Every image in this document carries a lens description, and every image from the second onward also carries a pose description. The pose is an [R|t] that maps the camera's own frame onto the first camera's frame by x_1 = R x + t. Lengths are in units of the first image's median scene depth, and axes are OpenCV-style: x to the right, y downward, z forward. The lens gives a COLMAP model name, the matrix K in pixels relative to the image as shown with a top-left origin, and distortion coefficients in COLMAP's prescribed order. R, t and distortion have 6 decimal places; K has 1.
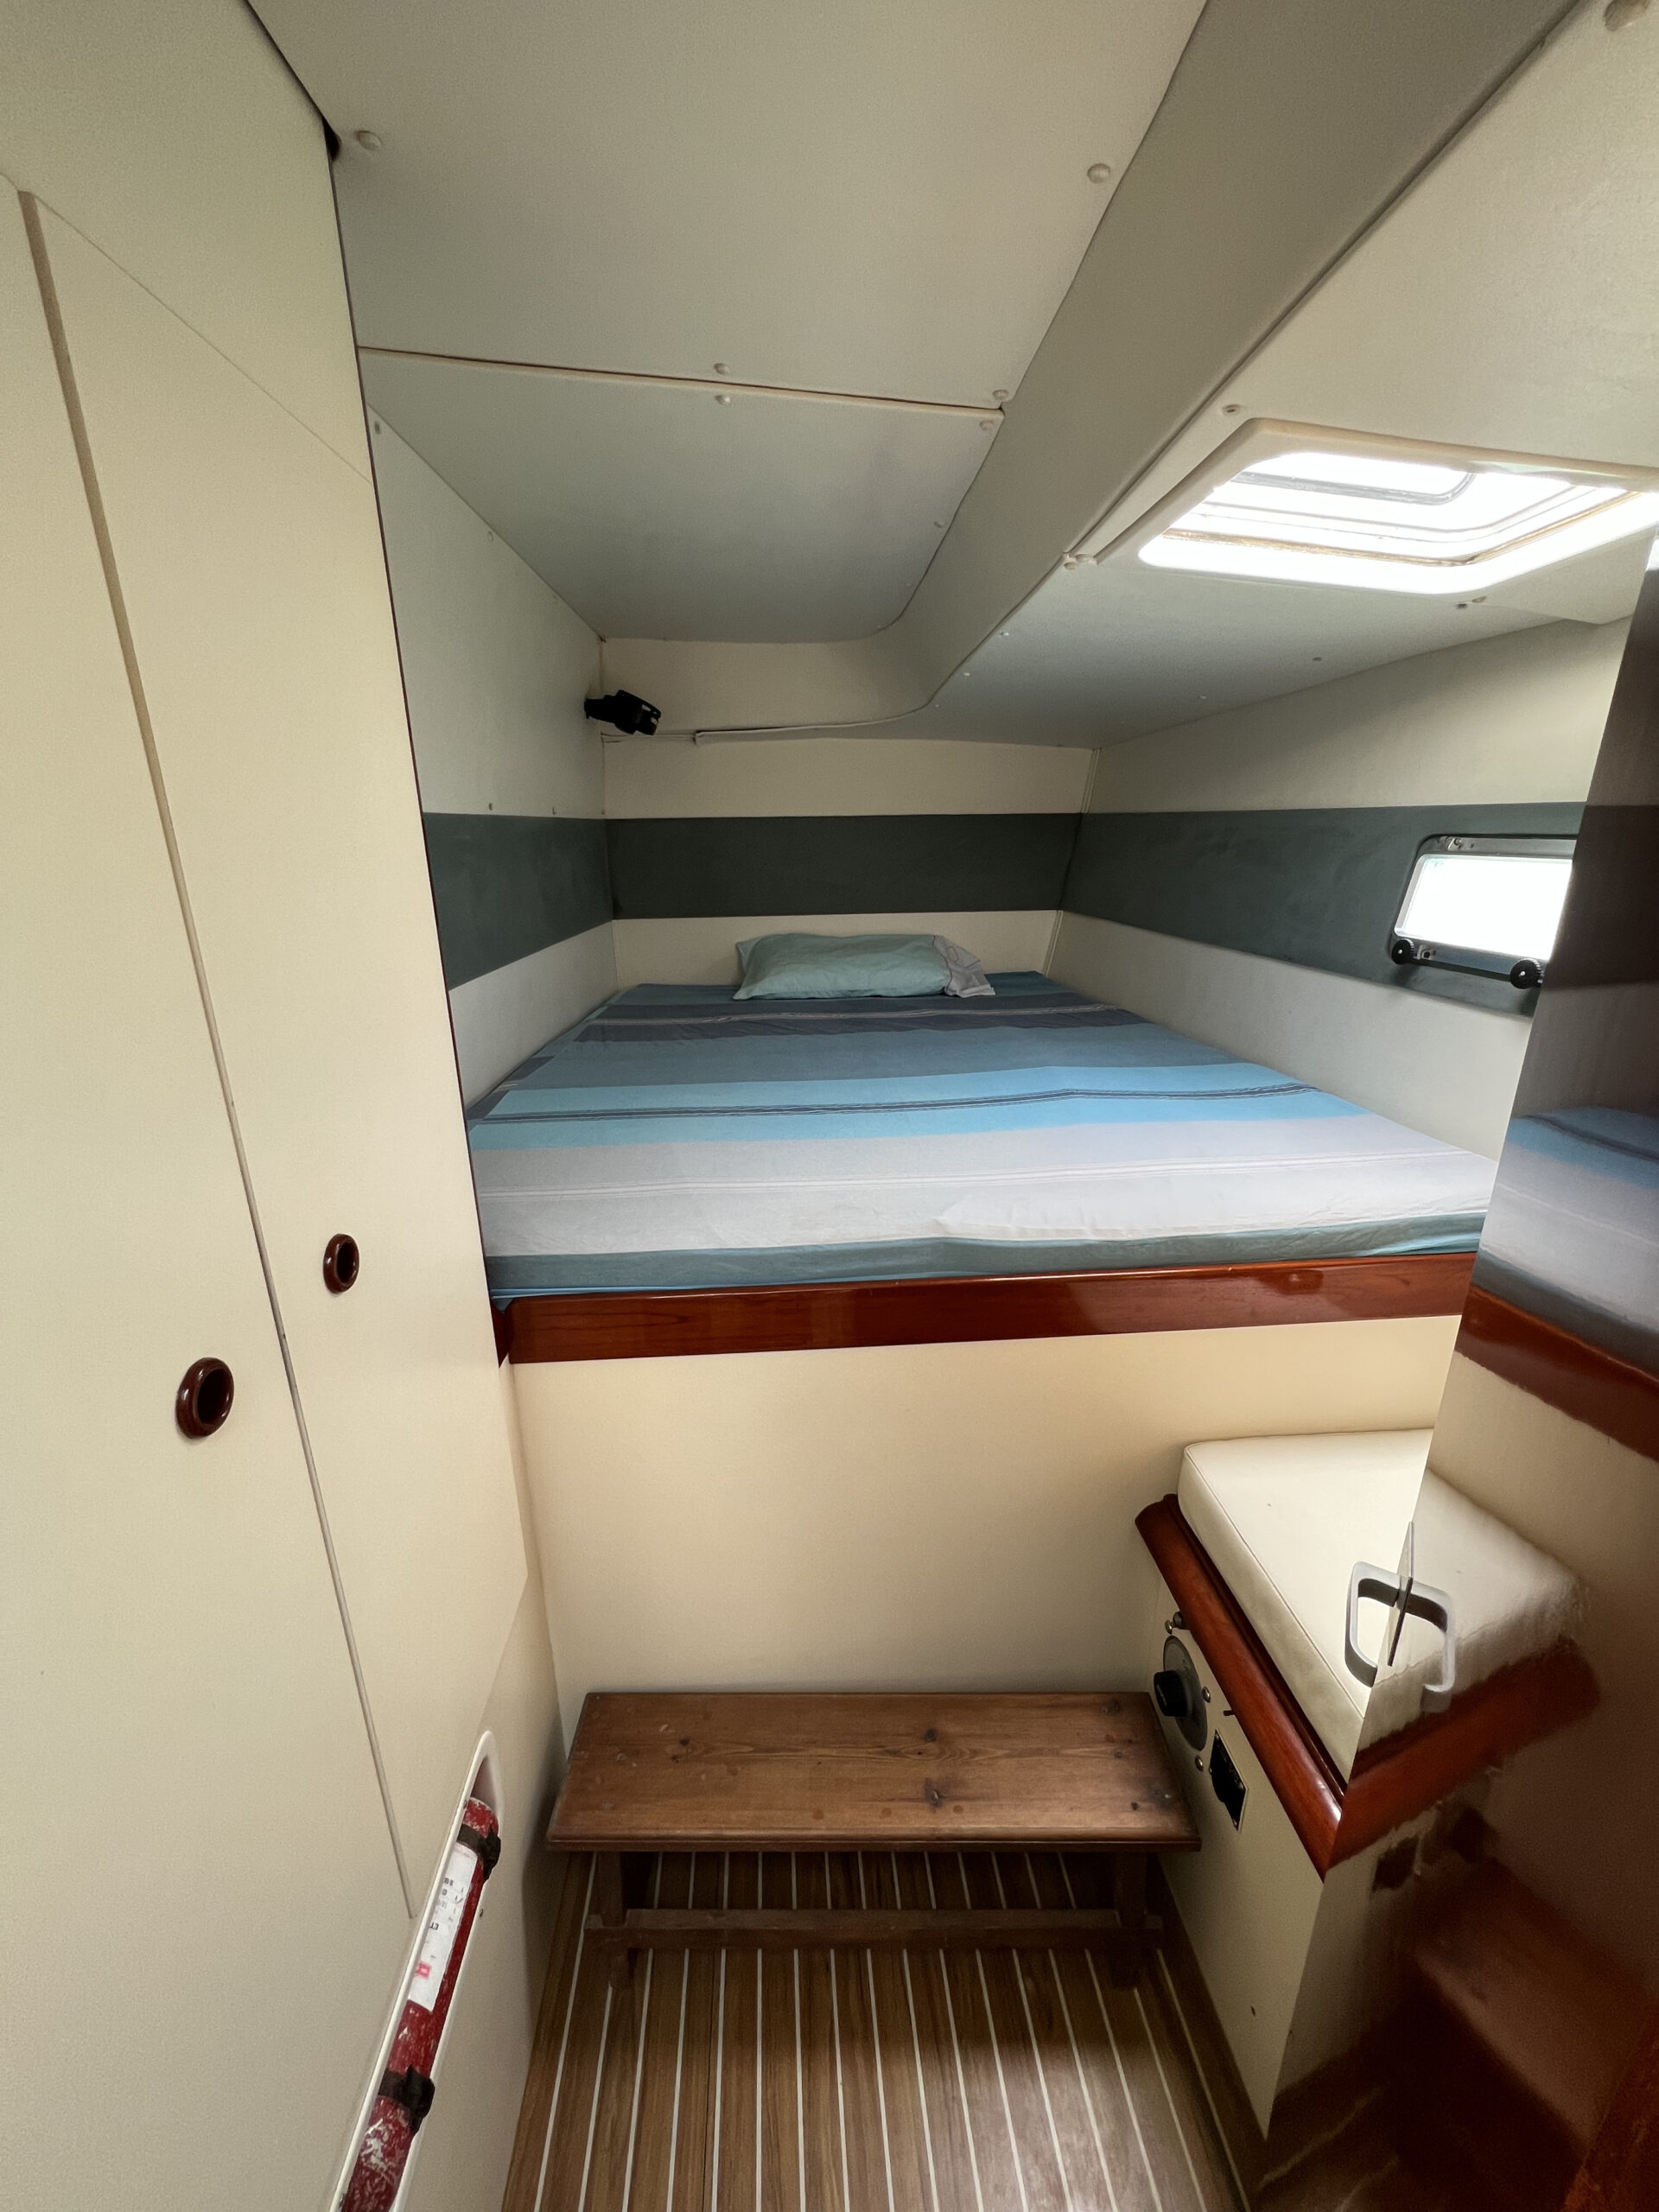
lens RADIAL K [[890.4, 0, 821.2], [0, 890.4, 1103.2], [0, 0, 1]] dist [-0.001381, 0.000308]
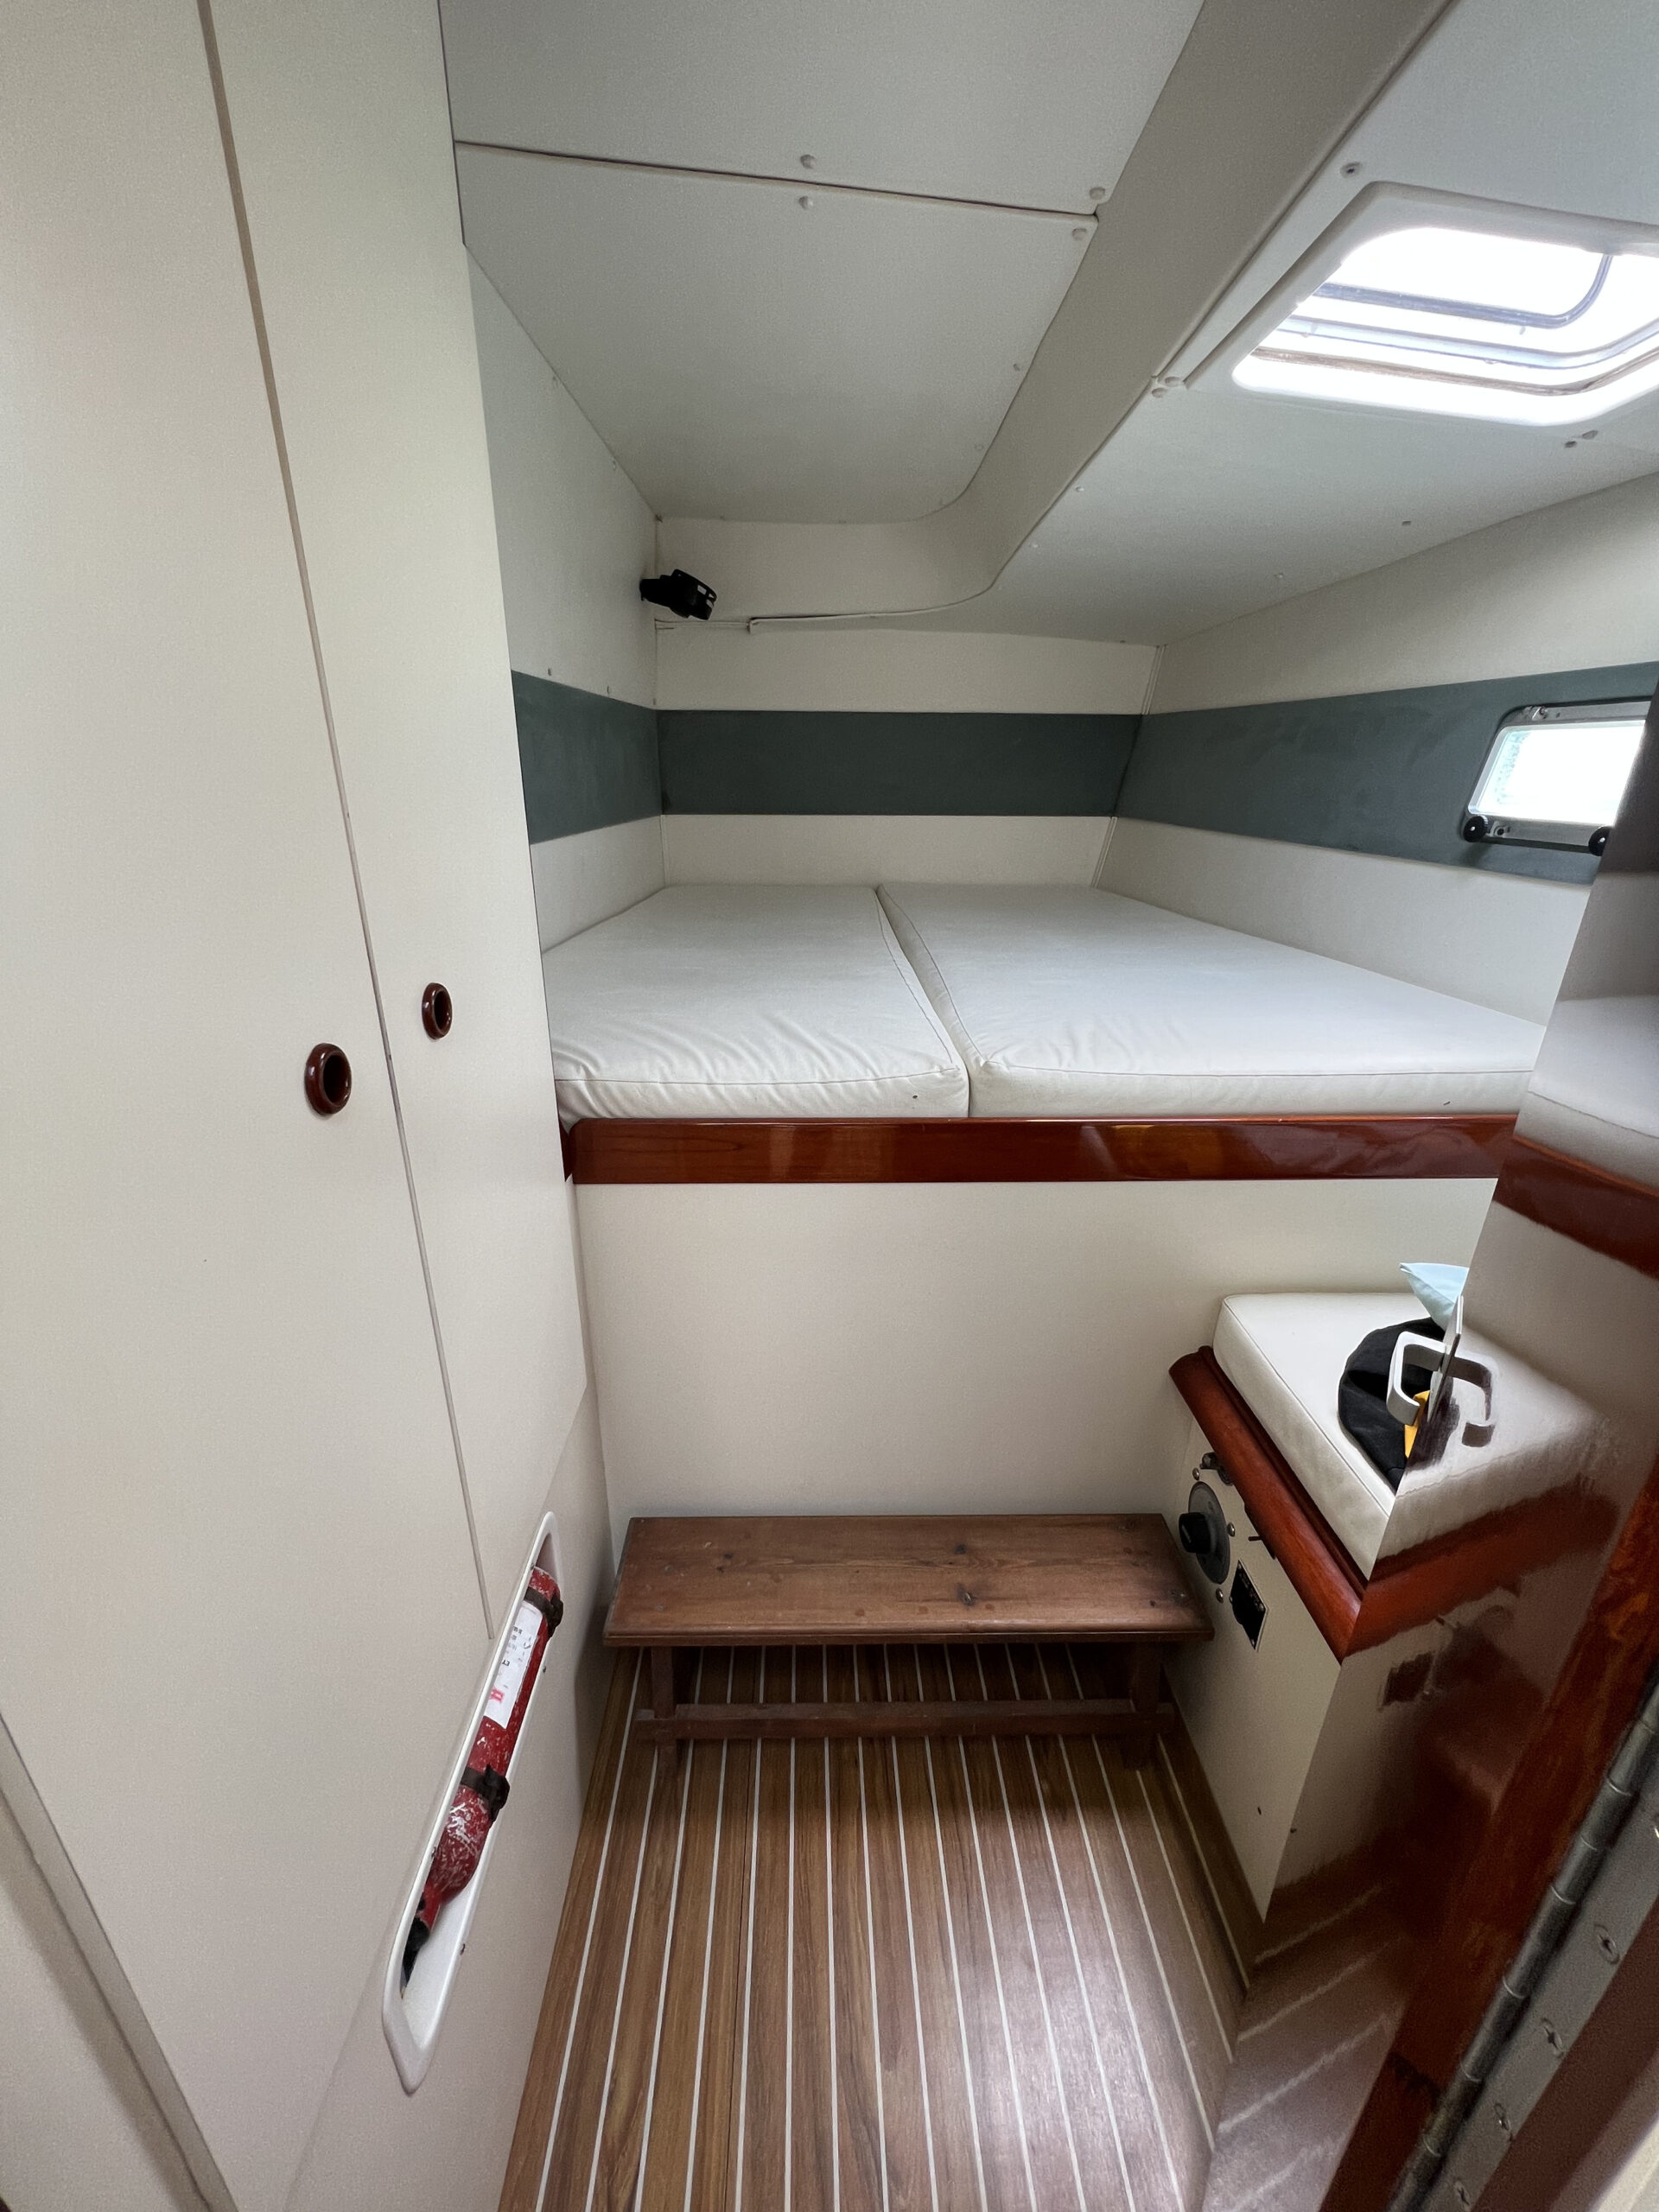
lens RADIAL K [[890.4, 0, 821.2], [0, 890.4, 1103.2], [0, 0, 1]] dist [-0.001381, 0.000308]
pose [[0.998872, 0.034379, -0.032764, -0.029304], [-0.032320, 0.997588, 0.061422, 0.126627], [0.034797, -0.060294, 0.997574, -0.023731]]
